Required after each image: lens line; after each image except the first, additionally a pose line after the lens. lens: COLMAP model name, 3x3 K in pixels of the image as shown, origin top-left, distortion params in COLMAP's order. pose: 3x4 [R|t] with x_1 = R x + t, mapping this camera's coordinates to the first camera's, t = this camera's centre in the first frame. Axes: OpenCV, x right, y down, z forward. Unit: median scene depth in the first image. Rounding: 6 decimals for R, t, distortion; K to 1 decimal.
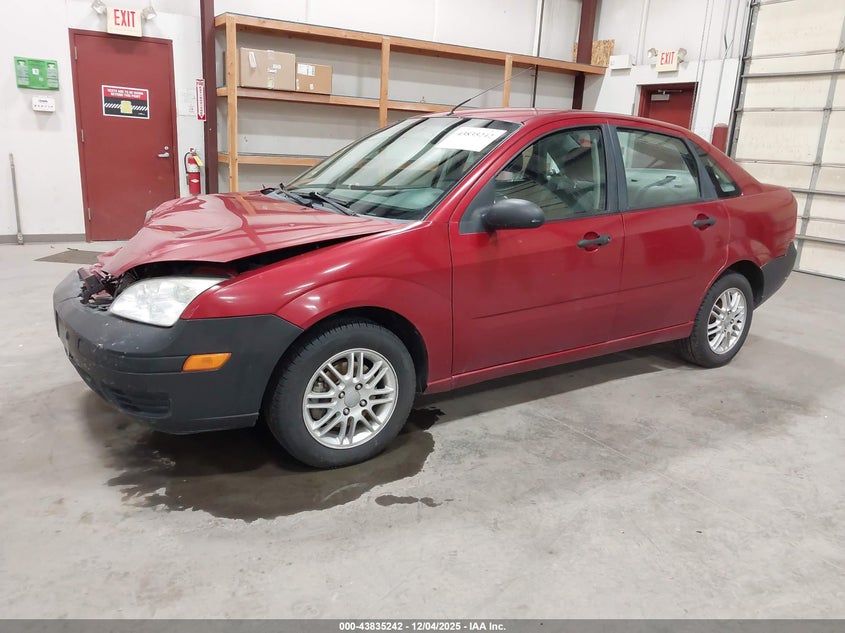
lens RADIAL K [[663.3, 0, 416.8], [0, 663.3, 317.6], [0, 0, 1]] dist [-0.017083, 0.007962]
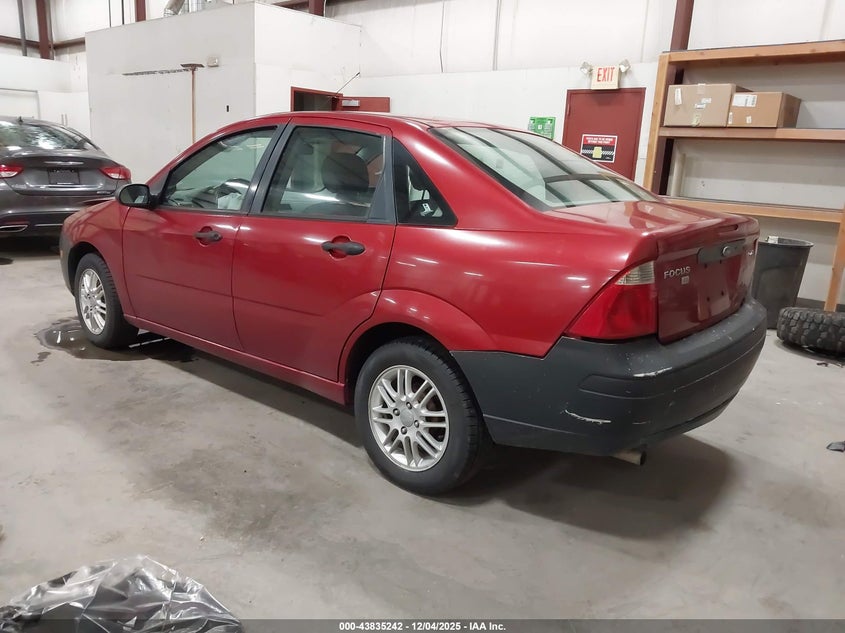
lens RADIAL K [[663.3, 0, 417.5], [0, 663.3, 315.1], [0, 0, 1]] dist [-0.017083, 0.007962]
pose [[0.264629, 0.184416, -0.946553, 0.633878], [-0.286321, 0.952309, 0.105491, -0.094667], [0.920865, 0.243102, 0.304811, 0.479787]]
